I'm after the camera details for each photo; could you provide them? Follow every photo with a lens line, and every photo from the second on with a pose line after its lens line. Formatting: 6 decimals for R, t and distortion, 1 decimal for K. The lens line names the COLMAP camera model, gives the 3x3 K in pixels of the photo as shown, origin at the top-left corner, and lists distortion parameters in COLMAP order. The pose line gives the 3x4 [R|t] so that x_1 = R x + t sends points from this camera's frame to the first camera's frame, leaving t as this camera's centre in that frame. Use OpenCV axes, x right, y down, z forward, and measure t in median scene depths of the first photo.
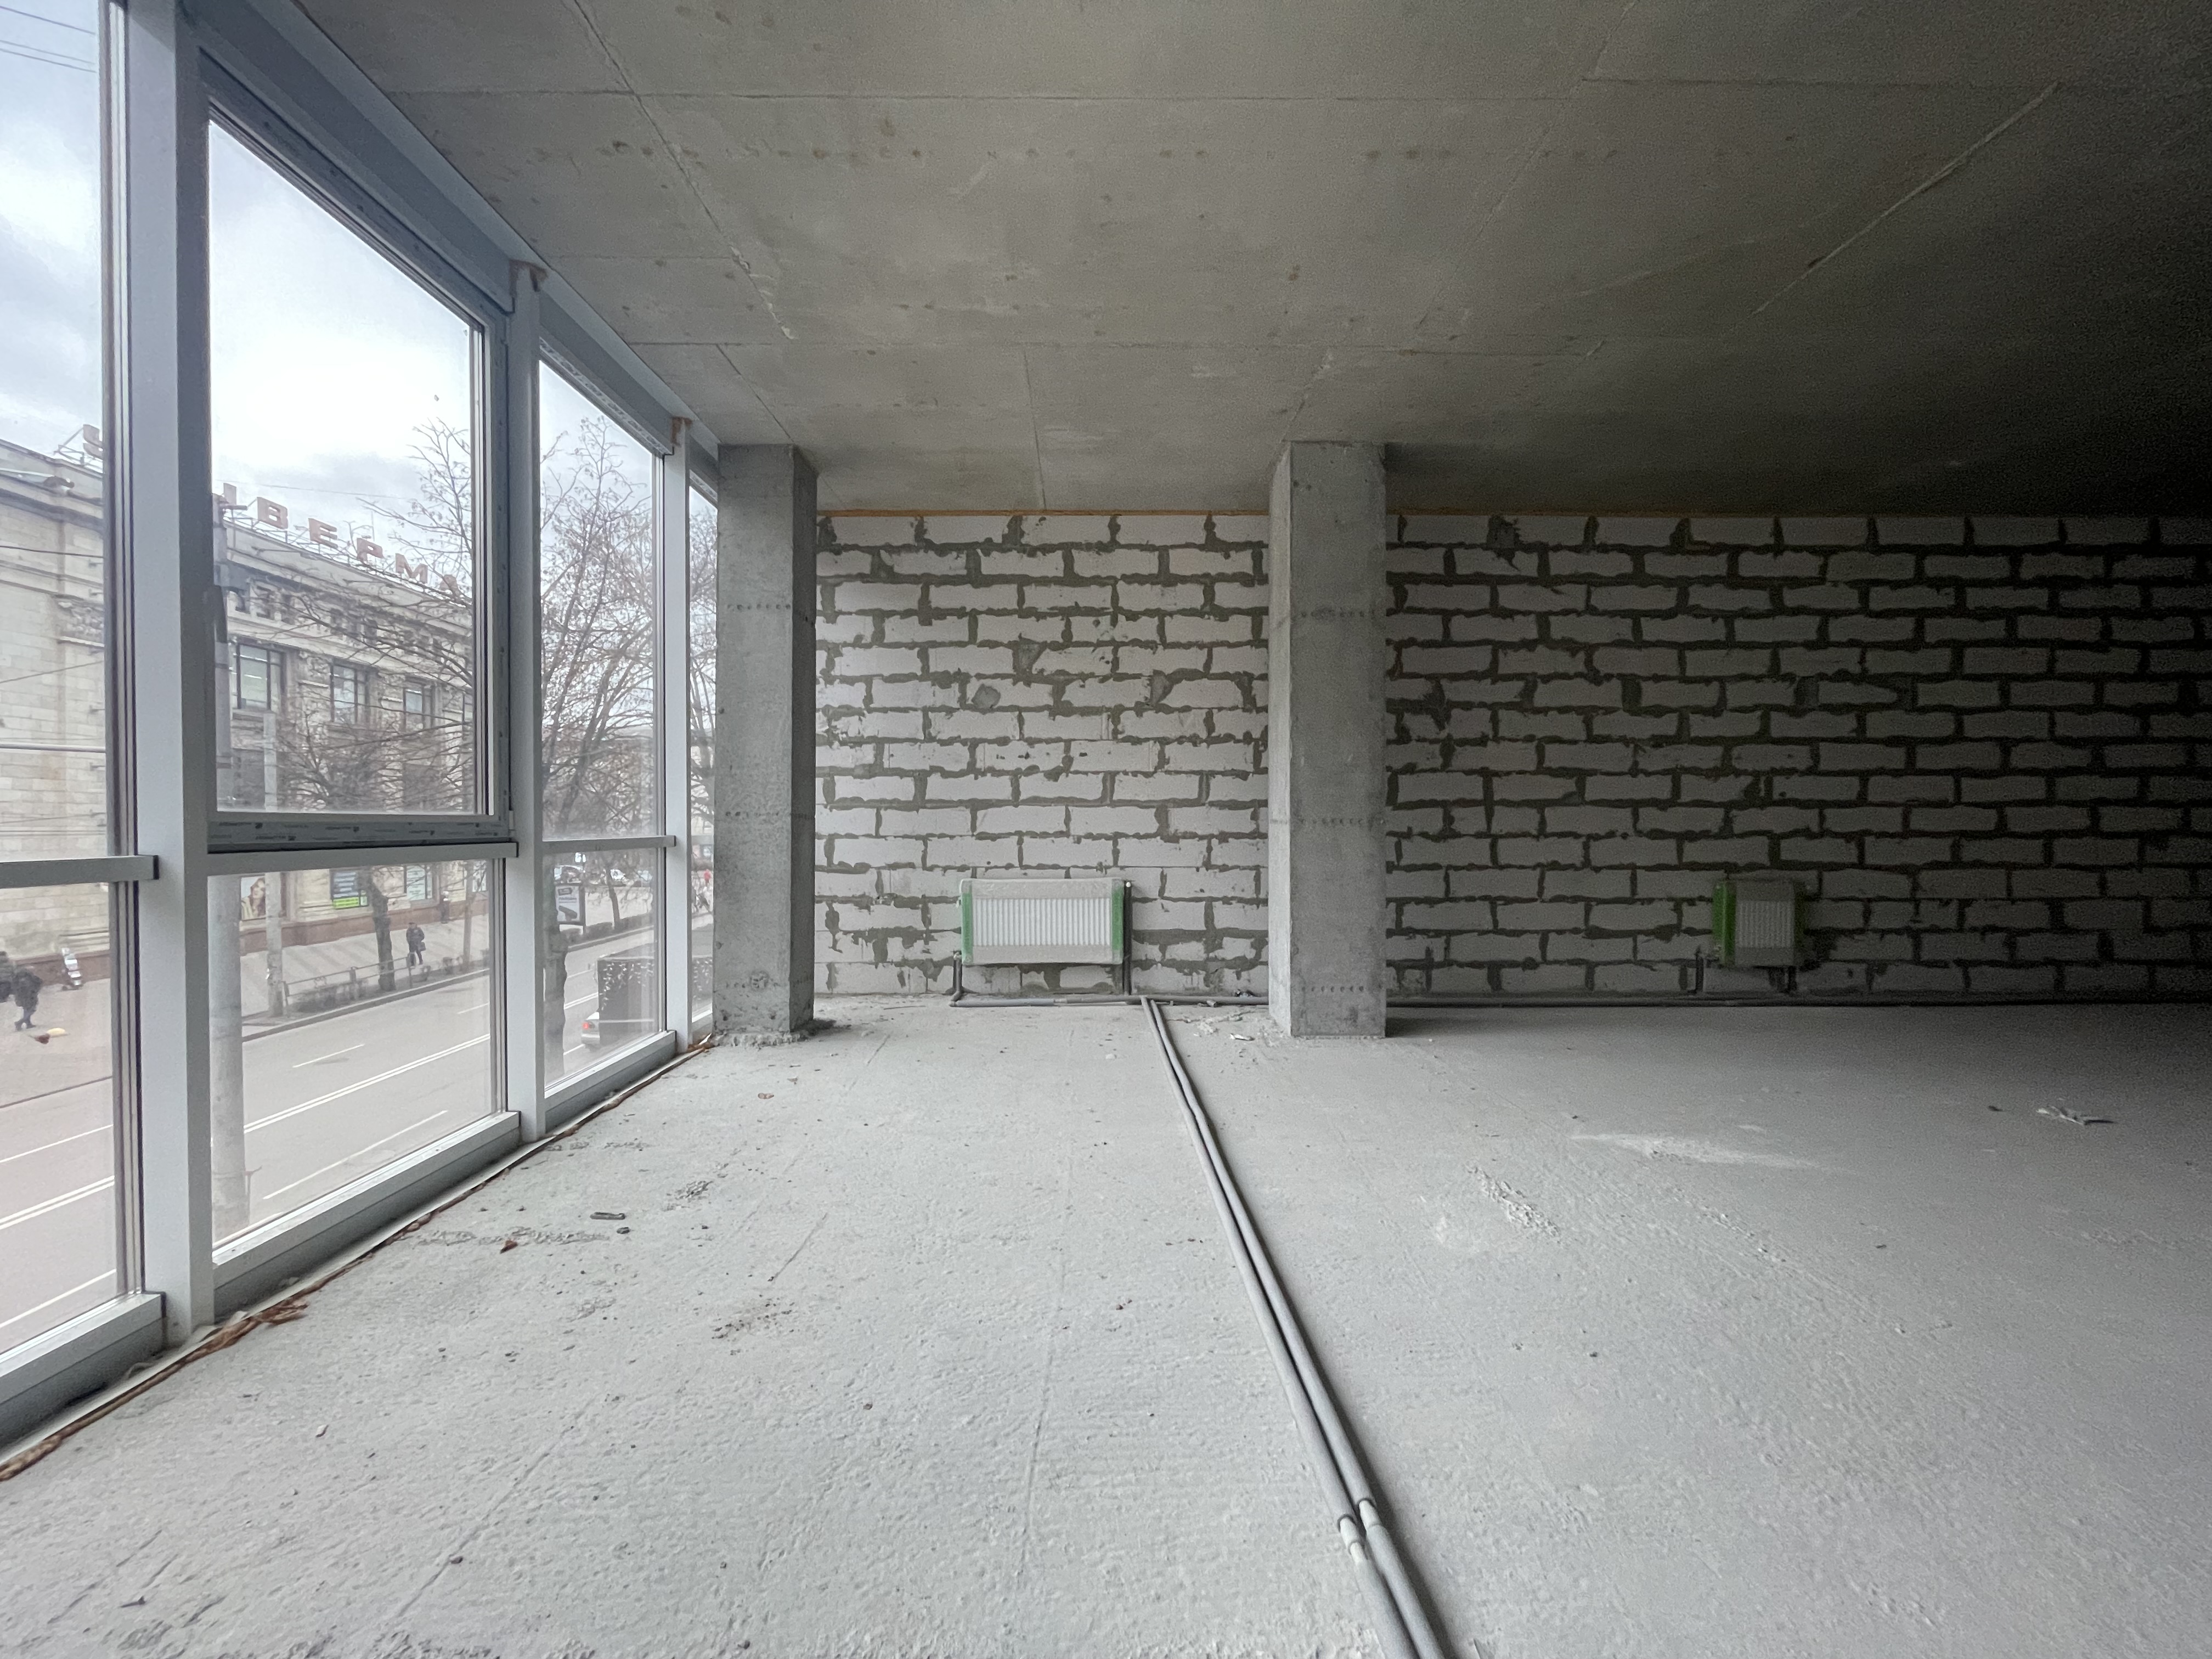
lens RADIAL K [[896.1, 0, 1093.4], [0, 896.1, 833.5], [0, 0, 1]] dist [0.003014, -0.001375]
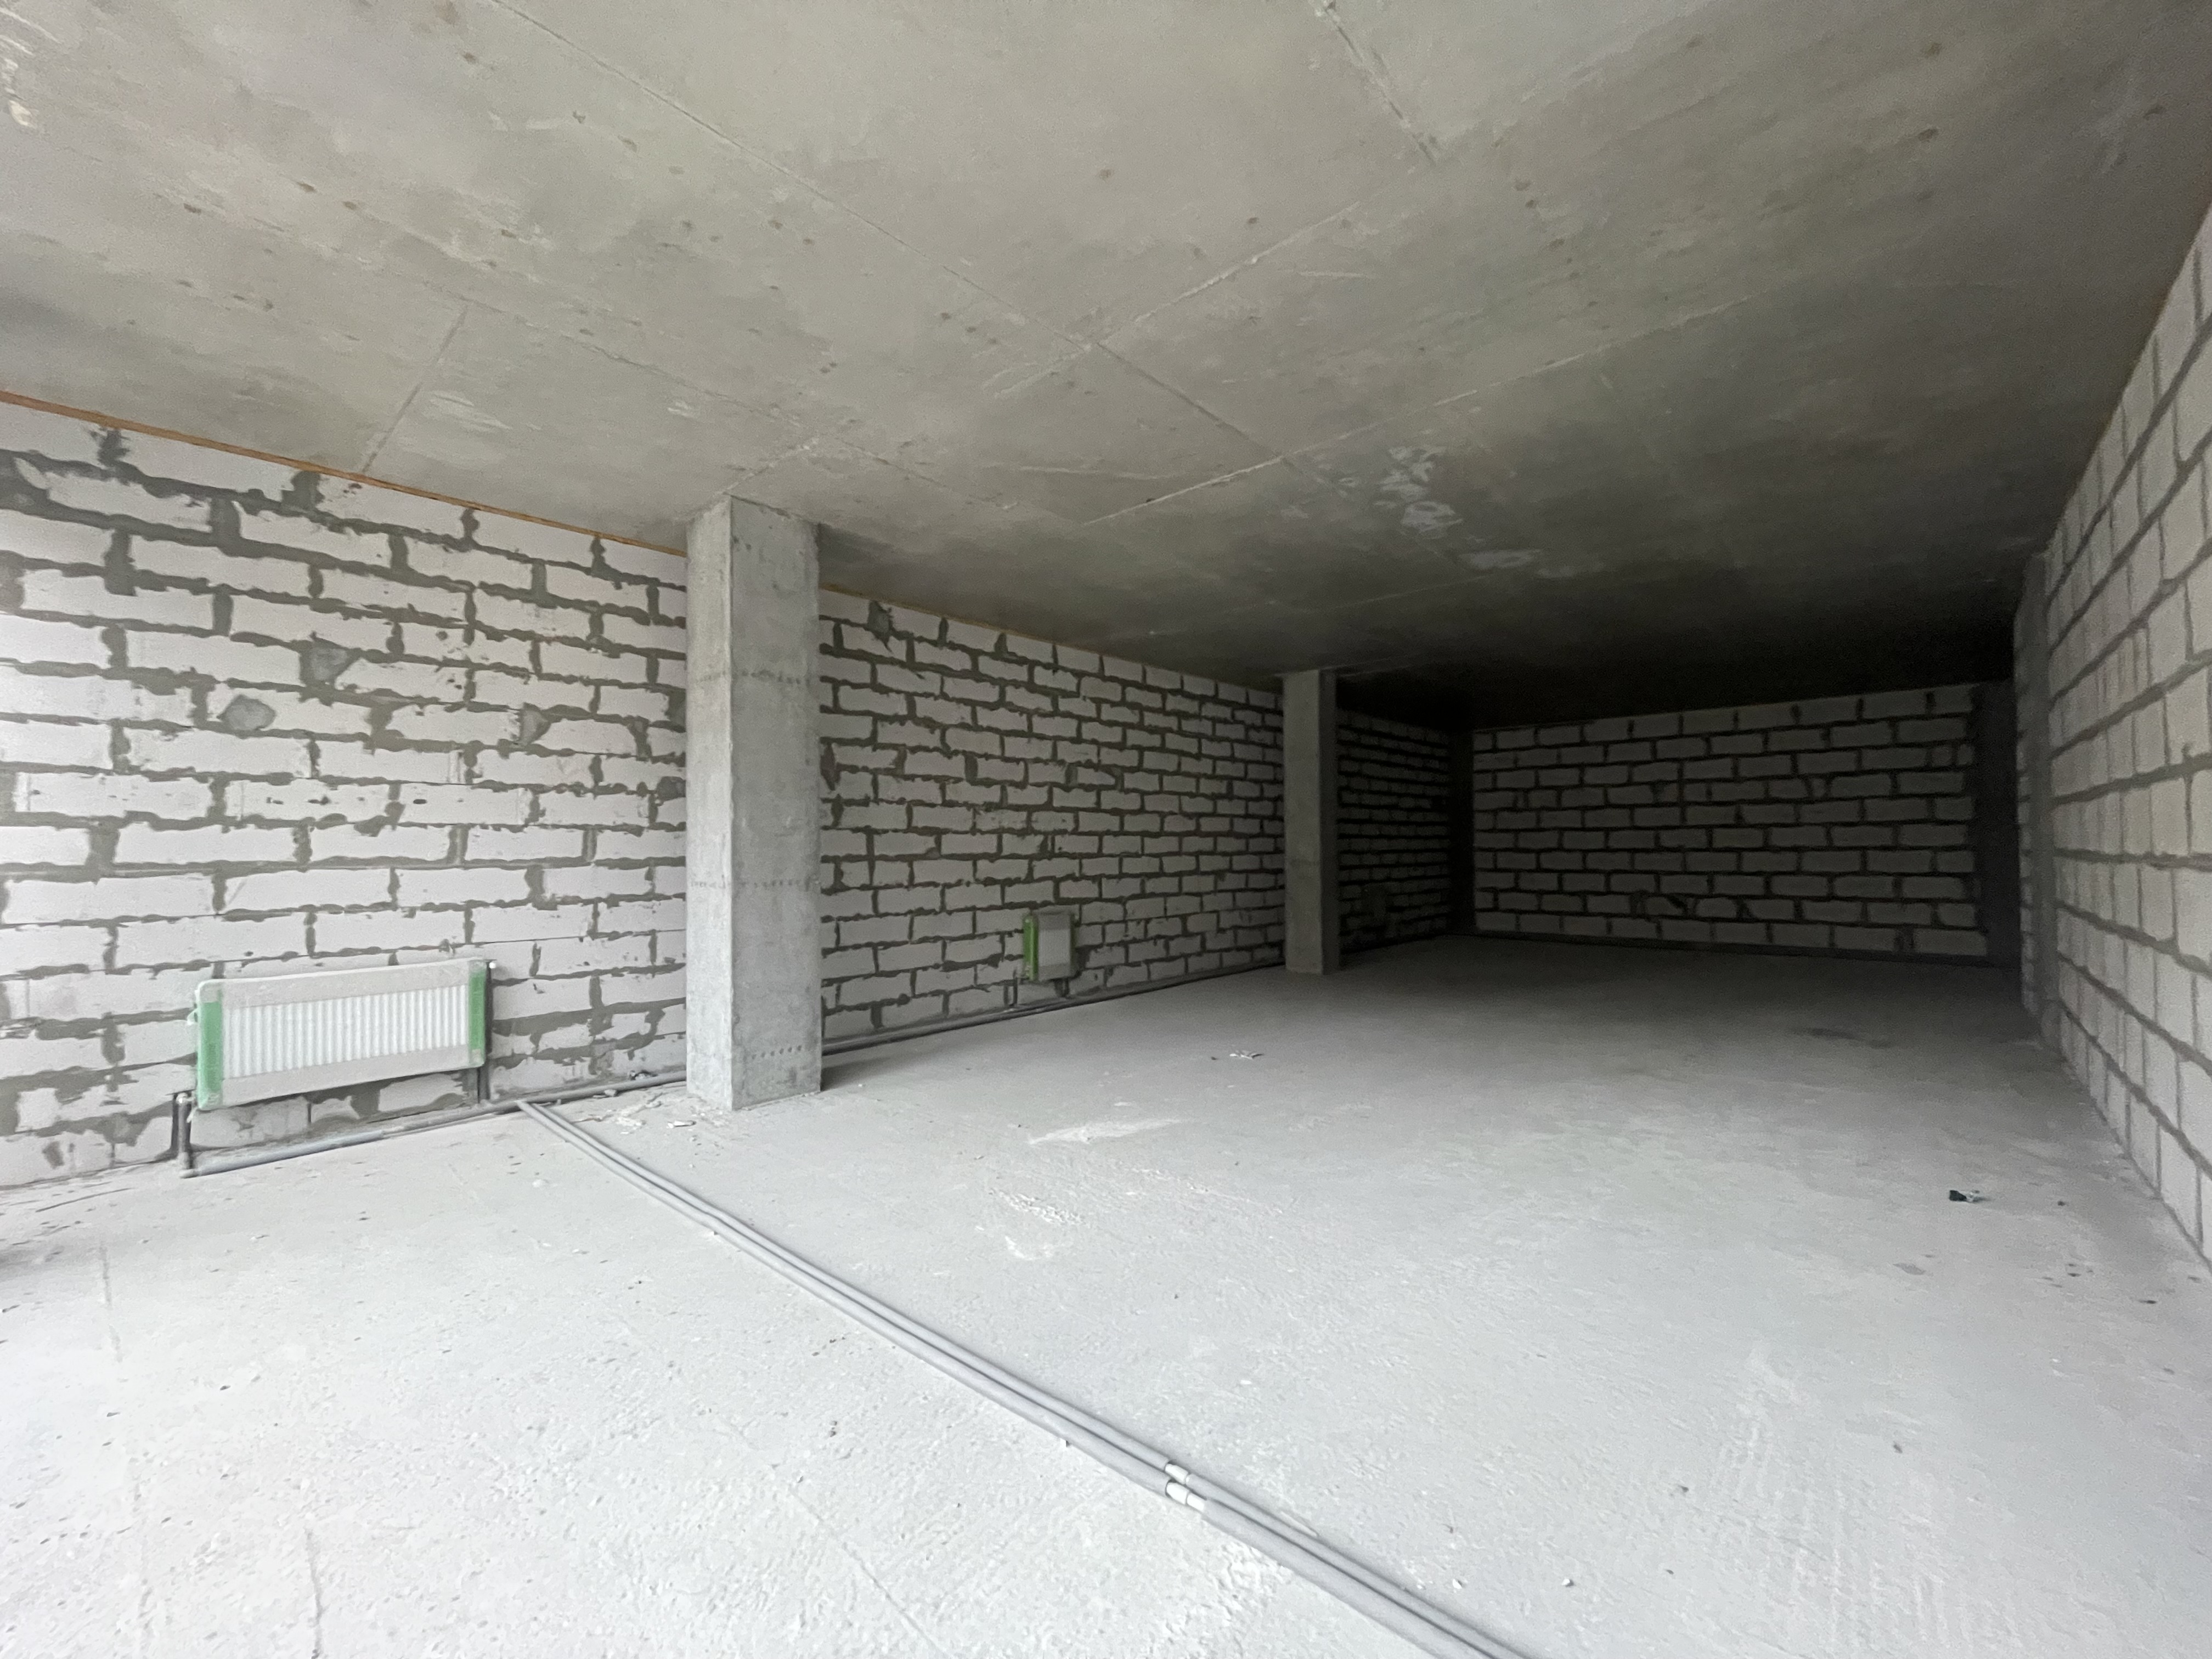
lens RADIAL K [[896.1, 0, 1095.8], [0, 896.1, 830.7], [0, 0, 1]] dist [0.003014, -0.001375]
pose [[0.679677, 0.010879, 0.733431, -0.181675], [0.017740, 0.999354, -0.031263, -0.028511], [-0.733297, 0.034260, 0.679045, 0.048067]]
